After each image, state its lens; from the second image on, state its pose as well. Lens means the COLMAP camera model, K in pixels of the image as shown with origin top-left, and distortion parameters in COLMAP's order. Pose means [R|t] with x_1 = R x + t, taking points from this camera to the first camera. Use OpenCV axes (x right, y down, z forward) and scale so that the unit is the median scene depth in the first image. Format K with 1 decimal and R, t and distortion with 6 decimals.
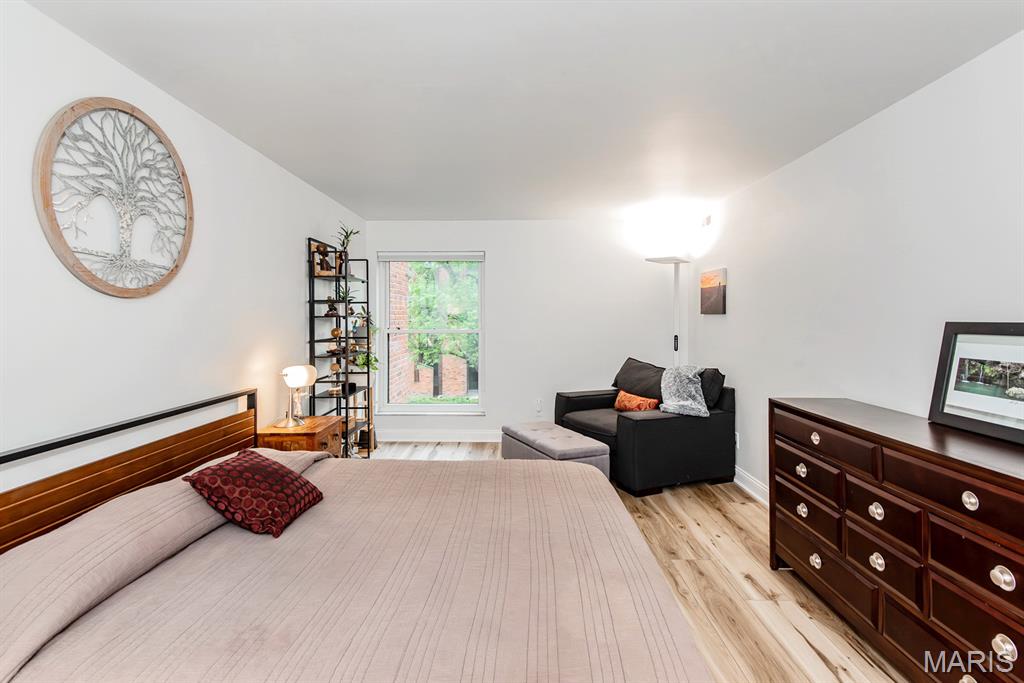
lens RADIAL K [[491.7, 0, 495.7], [0, 491.7, 311.7], [0, 0, 1]] dist [0.012272, -0.006365]
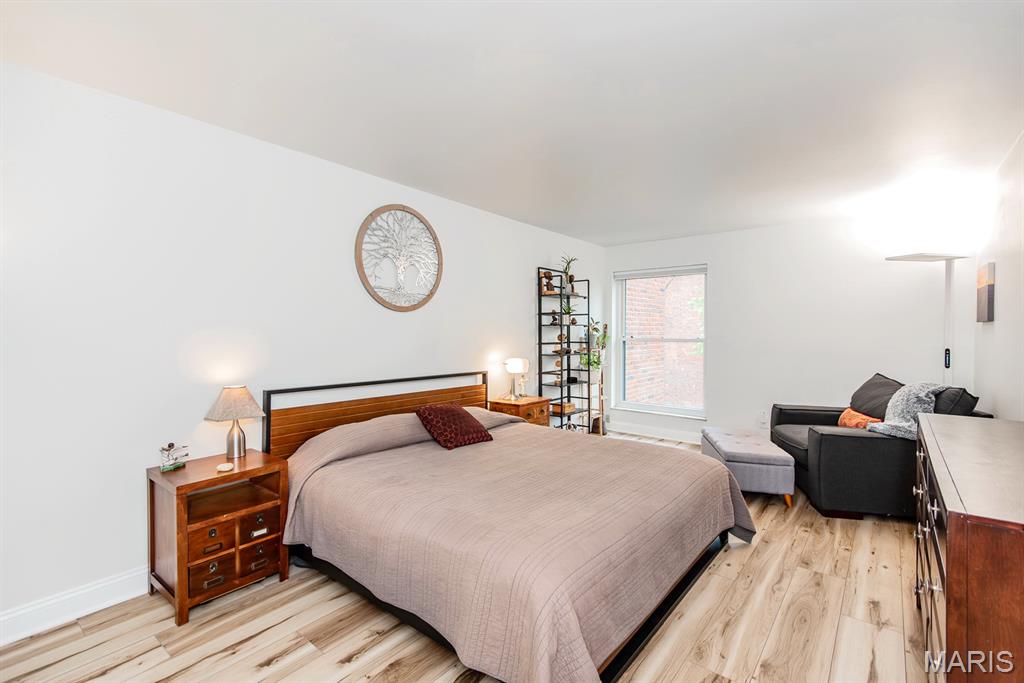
lens RADIAL K [[469.0, 0, 509.7], [0, 469.0, 334.4], [0, 0, 1]] dist [0.026293, -0.009123]
pose [[0.792443, 0.009760, -0.609868, 0.352979], [-0.001379, 0.999898, 0.014211, 0.017868], [0.609945, -0.010420, 0.792375, -0.075635]]
